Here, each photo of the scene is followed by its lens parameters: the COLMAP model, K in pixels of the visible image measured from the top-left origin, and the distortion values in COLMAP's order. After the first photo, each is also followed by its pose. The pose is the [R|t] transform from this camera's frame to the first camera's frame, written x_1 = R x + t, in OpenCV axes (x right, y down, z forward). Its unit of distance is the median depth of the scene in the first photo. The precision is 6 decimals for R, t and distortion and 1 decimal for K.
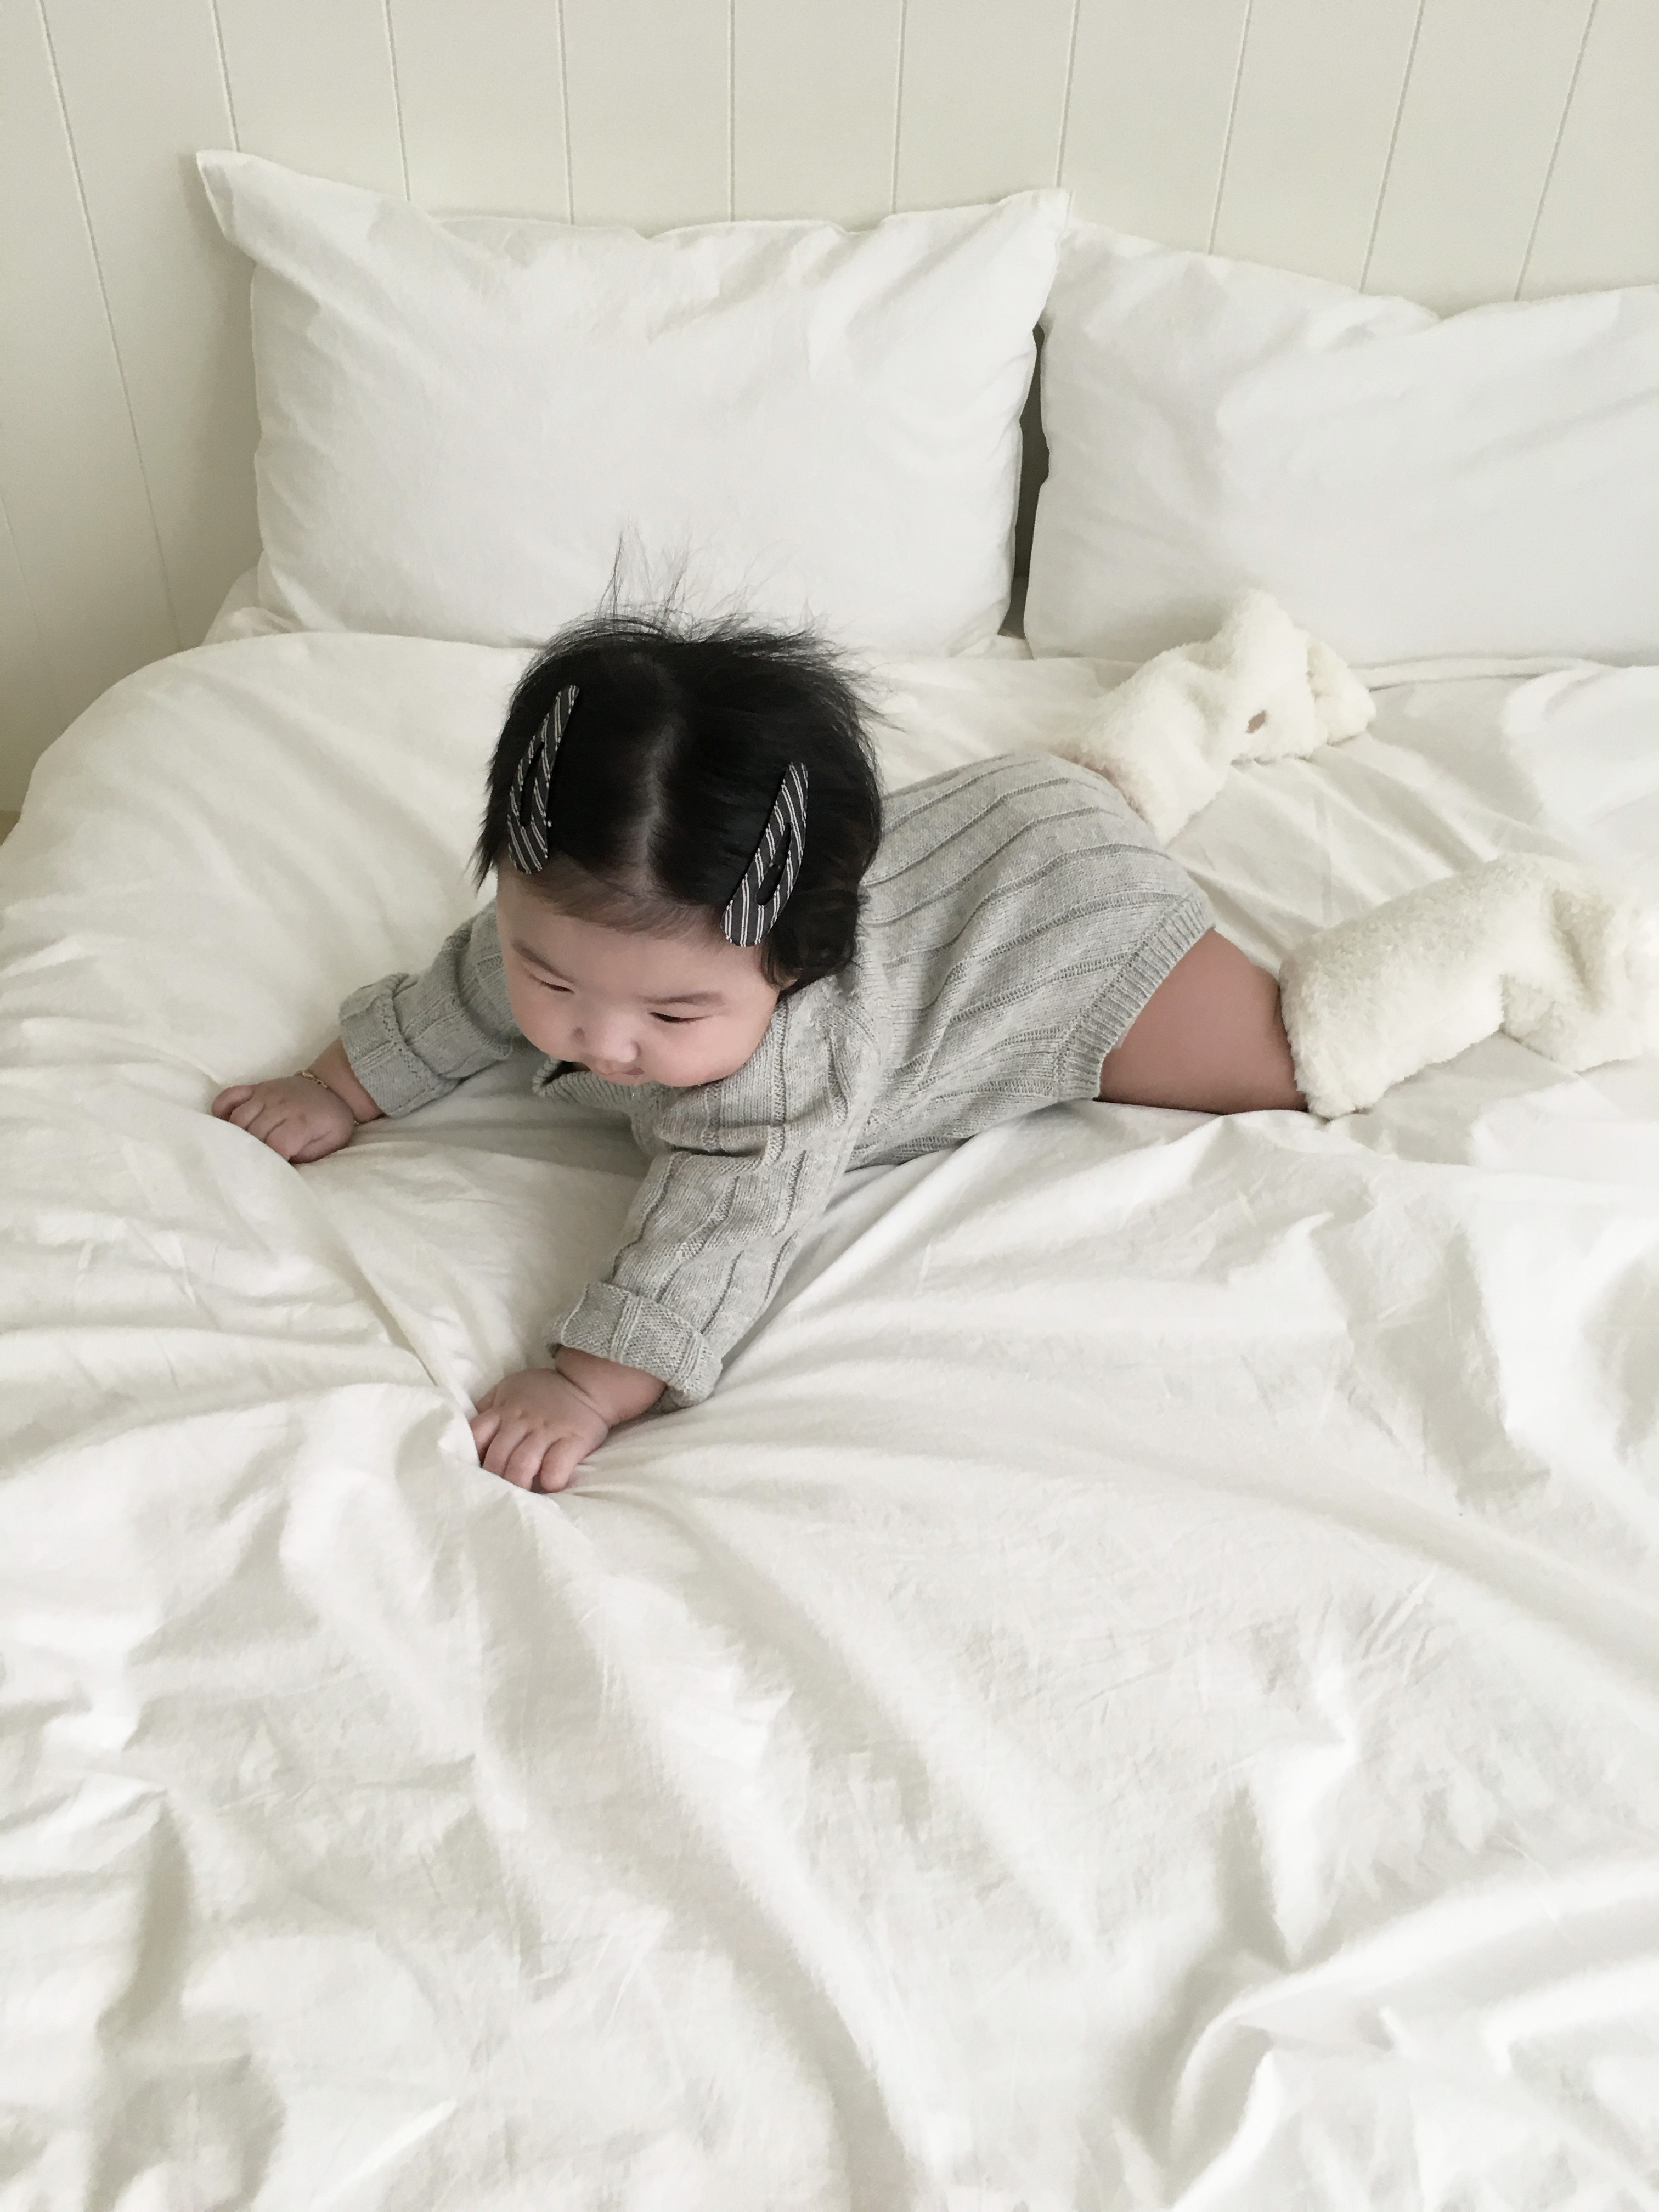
lens RADIAL K [[2002.6, 0, 829.5], [0, 2002.6, 1106.0], [0, 0, 1]] dist [0.104497, -0.156942]
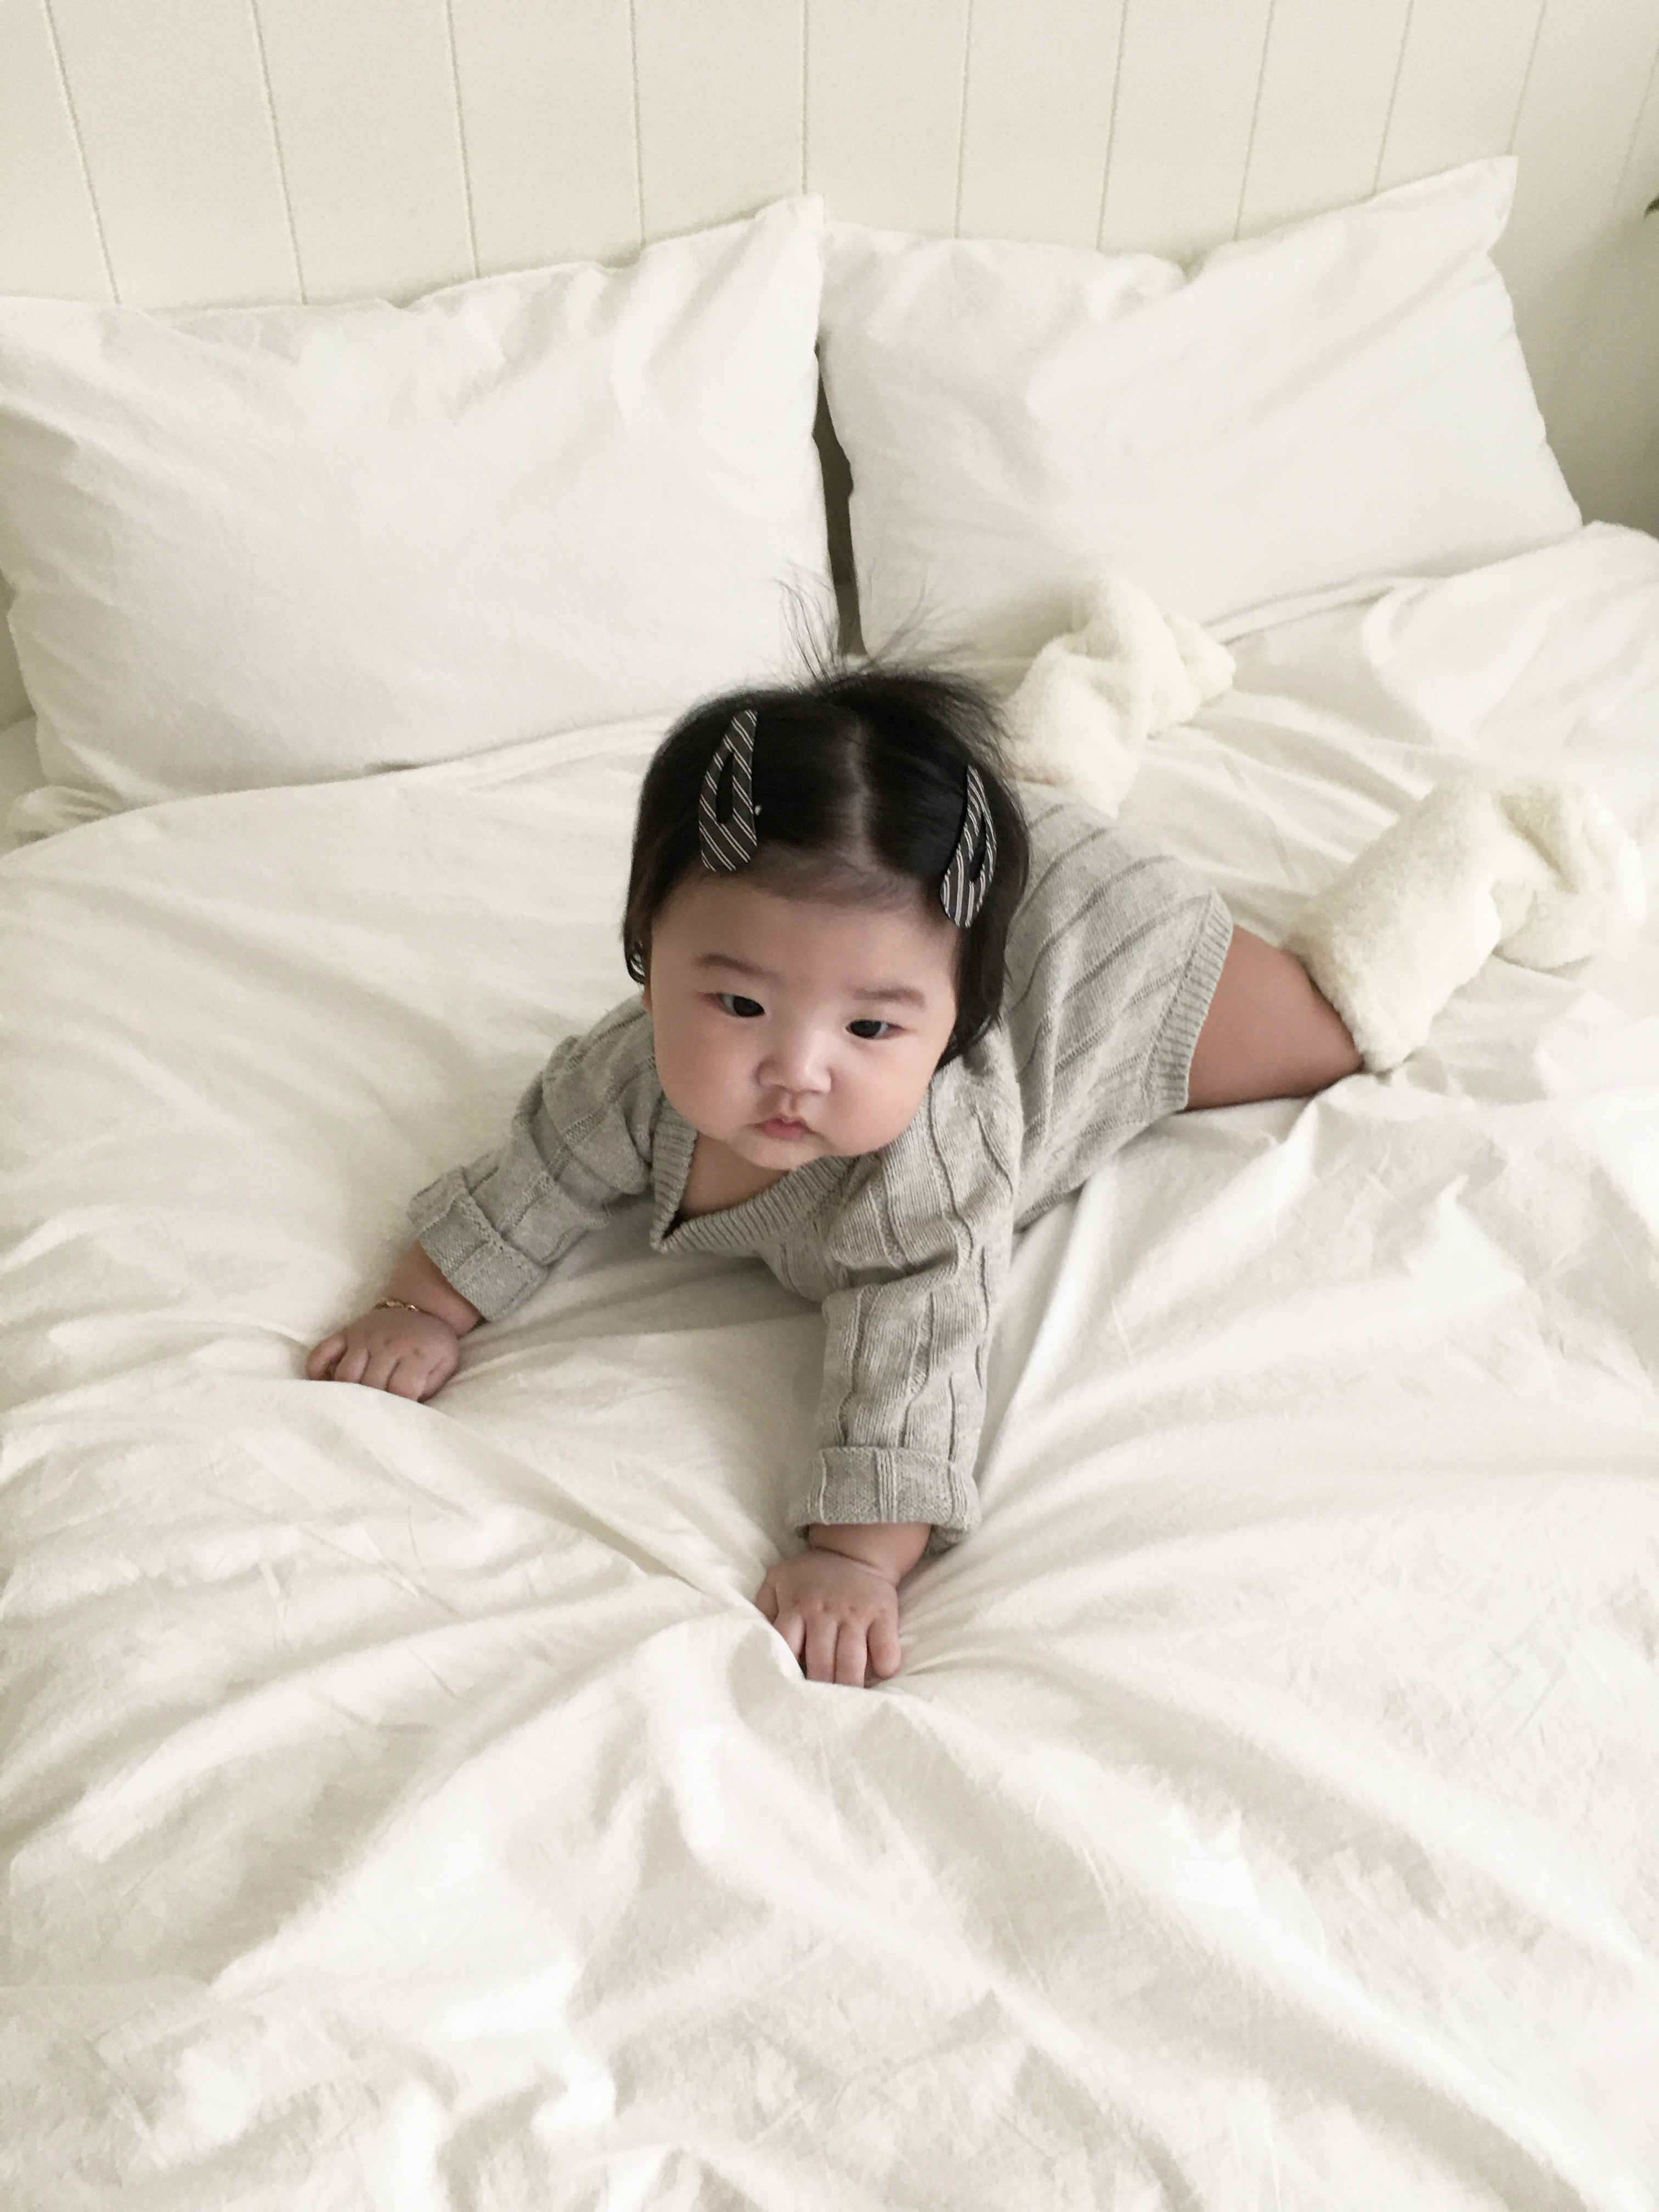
lens RADIAL K [[2002.6, 0, 829.5], [0, 2002.6, 1106.0], [0, 0, 1]] dist [0.104497, -0.156942]
pose [[0.939323, -0.244326, 0.240783, -0.275076], [0.236260, 0.969692, 0.062281, -0.113012], [-0.248702, -0.001615, 0.968579, 0.079678]]
